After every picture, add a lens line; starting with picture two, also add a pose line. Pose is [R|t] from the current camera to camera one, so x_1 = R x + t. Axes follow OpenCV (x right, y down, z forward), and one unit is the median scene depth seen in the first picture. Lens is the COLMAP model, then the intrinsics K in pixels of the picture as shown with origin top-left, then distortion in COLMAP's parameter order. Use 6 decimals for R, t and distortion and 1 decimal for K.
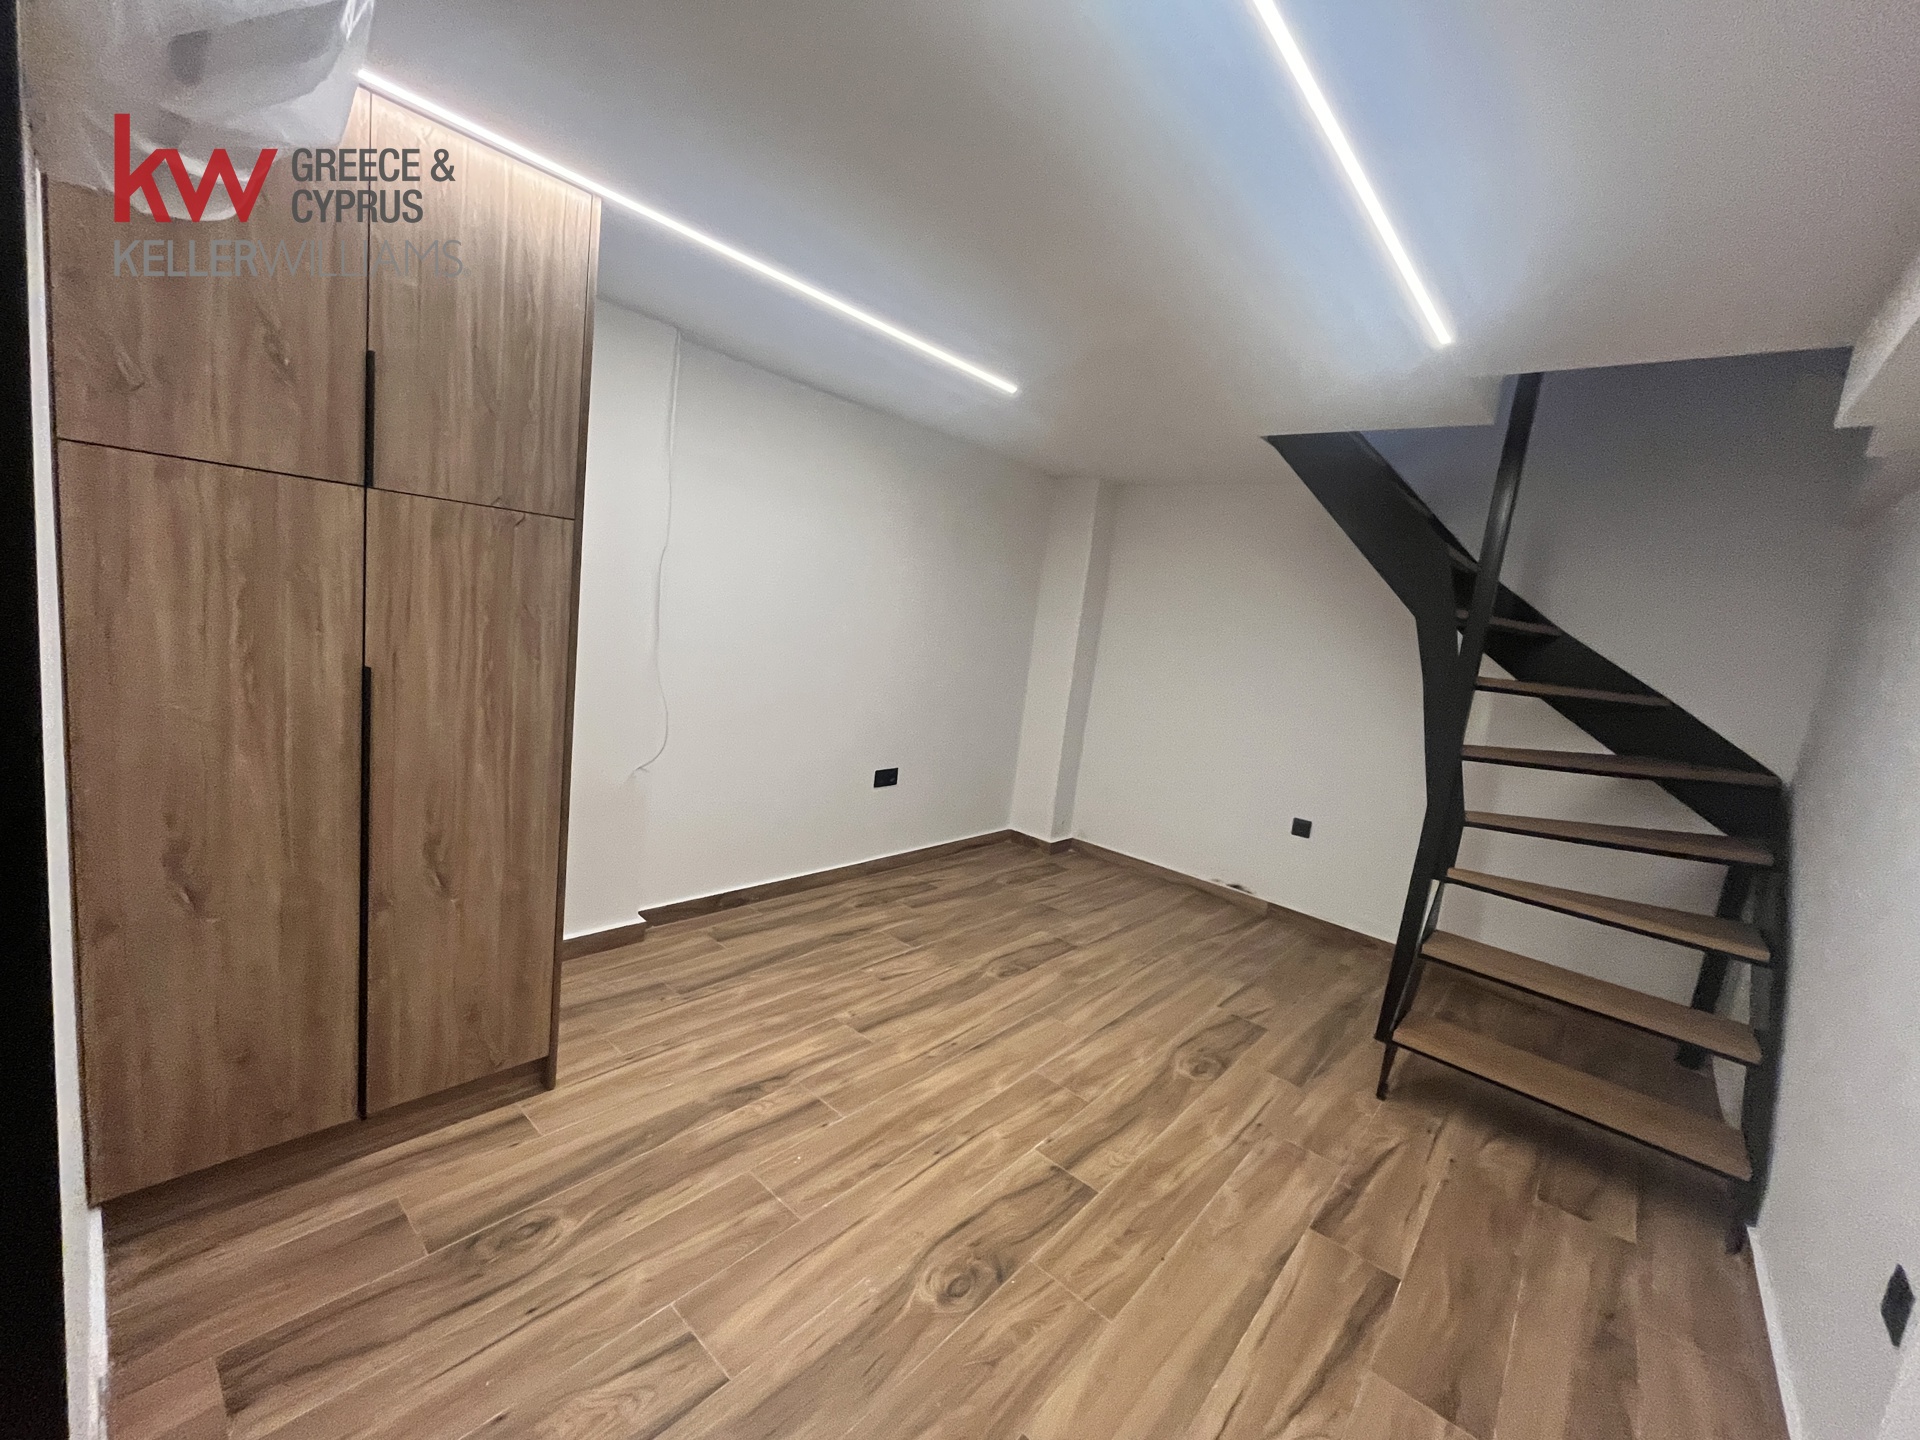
lens RADIAL K [[766.3, 0, 944.9], [0, 766.3, 721.3], [0, 0, 1]] dist [-0.012735, -0.000200]
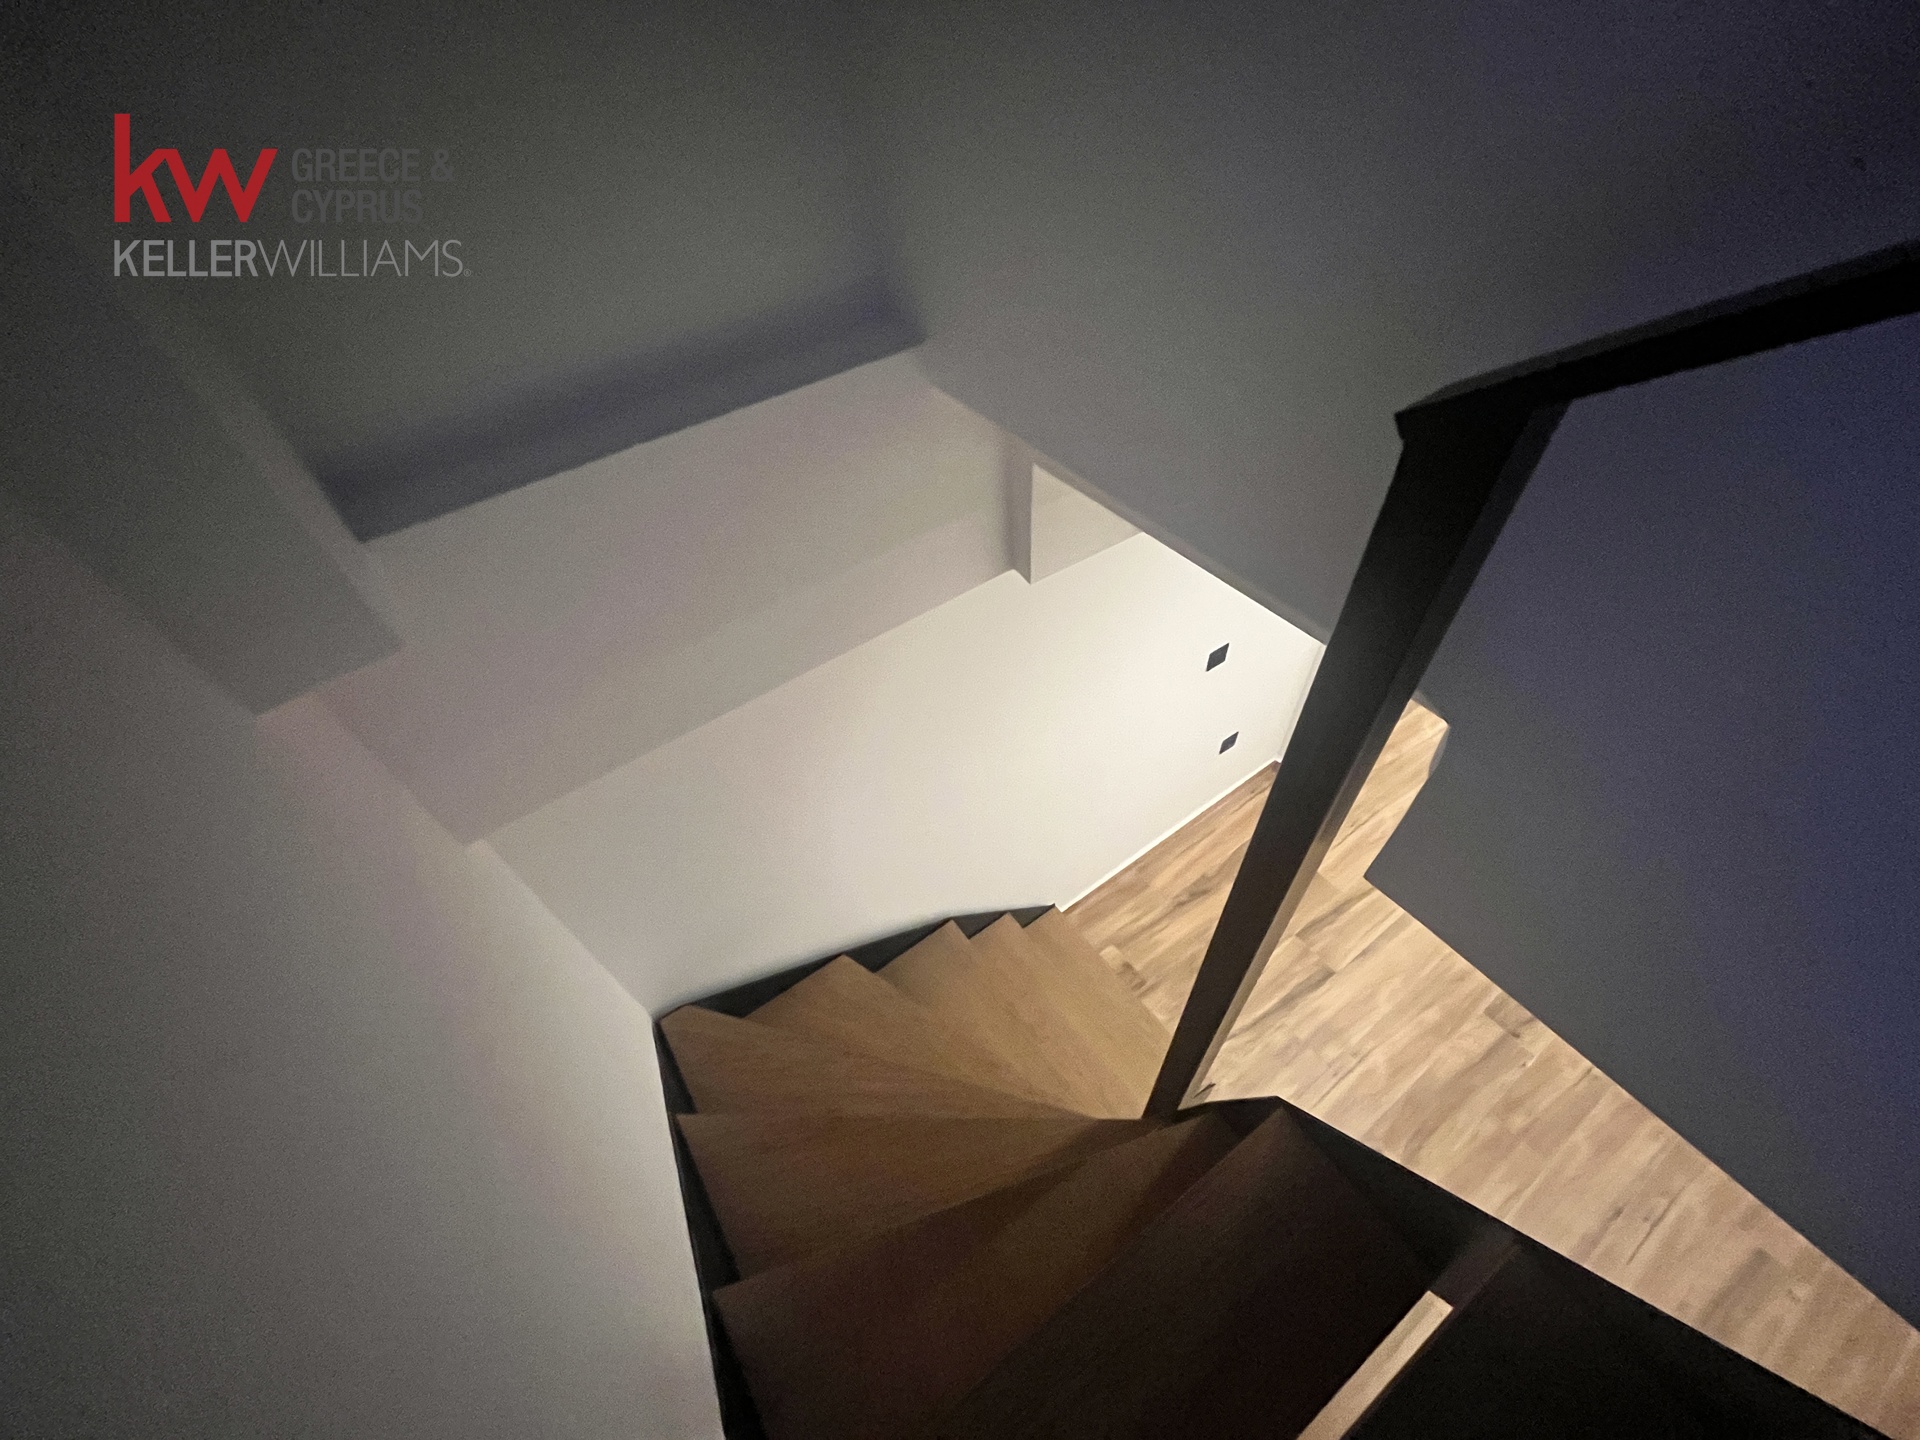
lens RADIAL K [[771.1, 0, 974.0], [0, 771.1, 716.5], [0, 0, 1]] dist [0.000563, 0.000764]
pose [[-0.976800, -0.191050, 0.096752, 1.042654], [-0.019464, 0.529126, 0.848320, -0.874953], [-0.213265, 0.826756, -0.520569, 1.390555]]
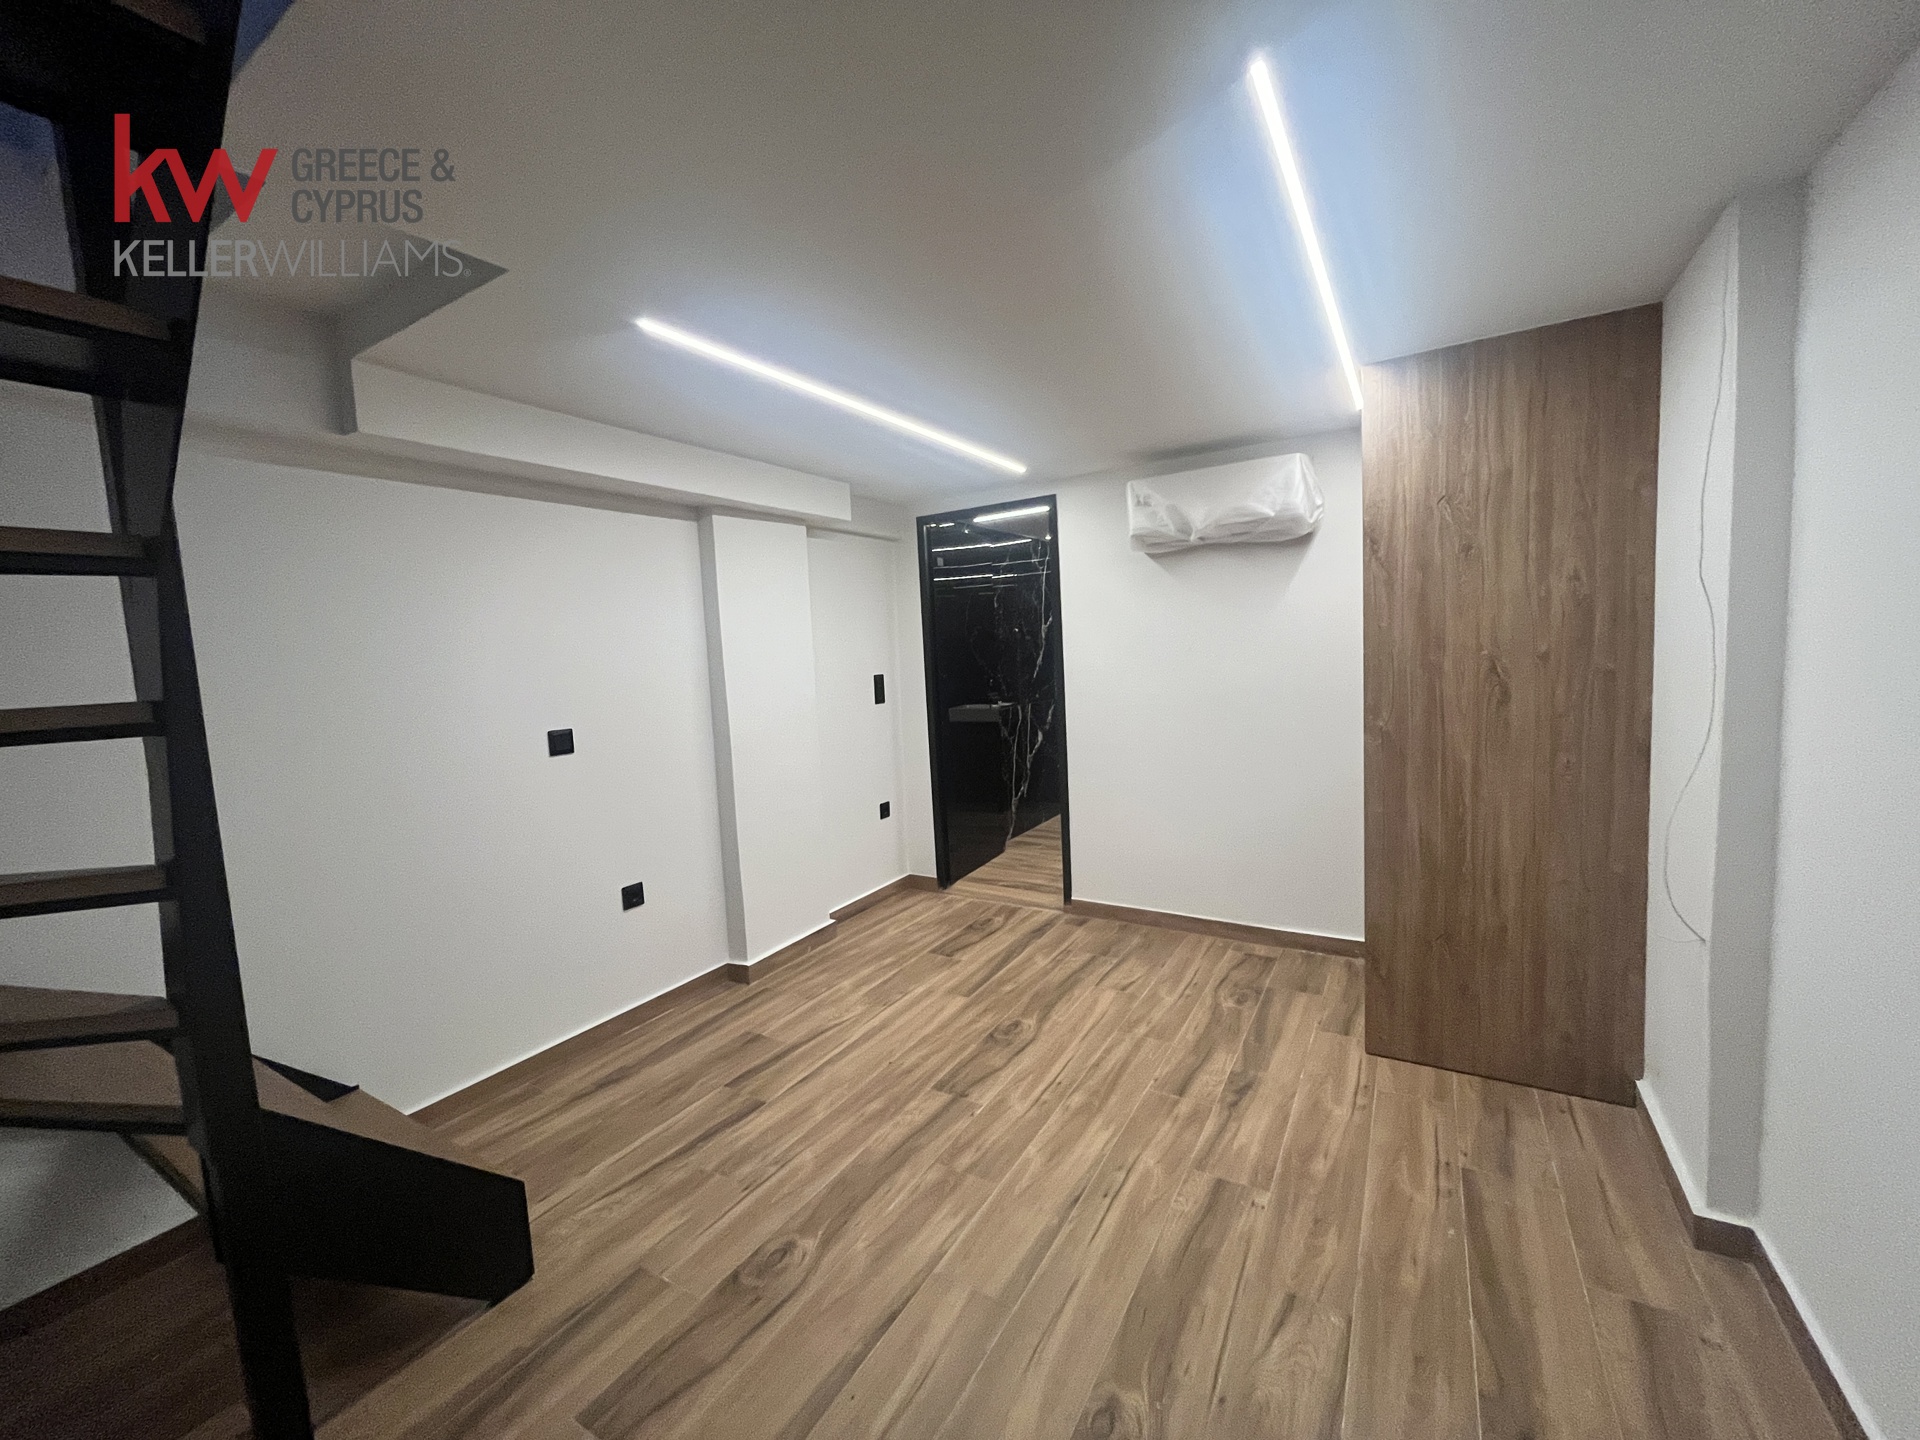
lens RADIAL K [[771.1, 0, 962.5], [0, 771.1, 720.8], [0, 0, 1]] dist [0.000563, 0.000764]
pose [[-0.978011, -0.053533, -0.201565, 0.404485], [-0.095876, 0.973718, 0.206592, -0.236100], [0.185208, 0.221374, -0.957440, 1.932721]]
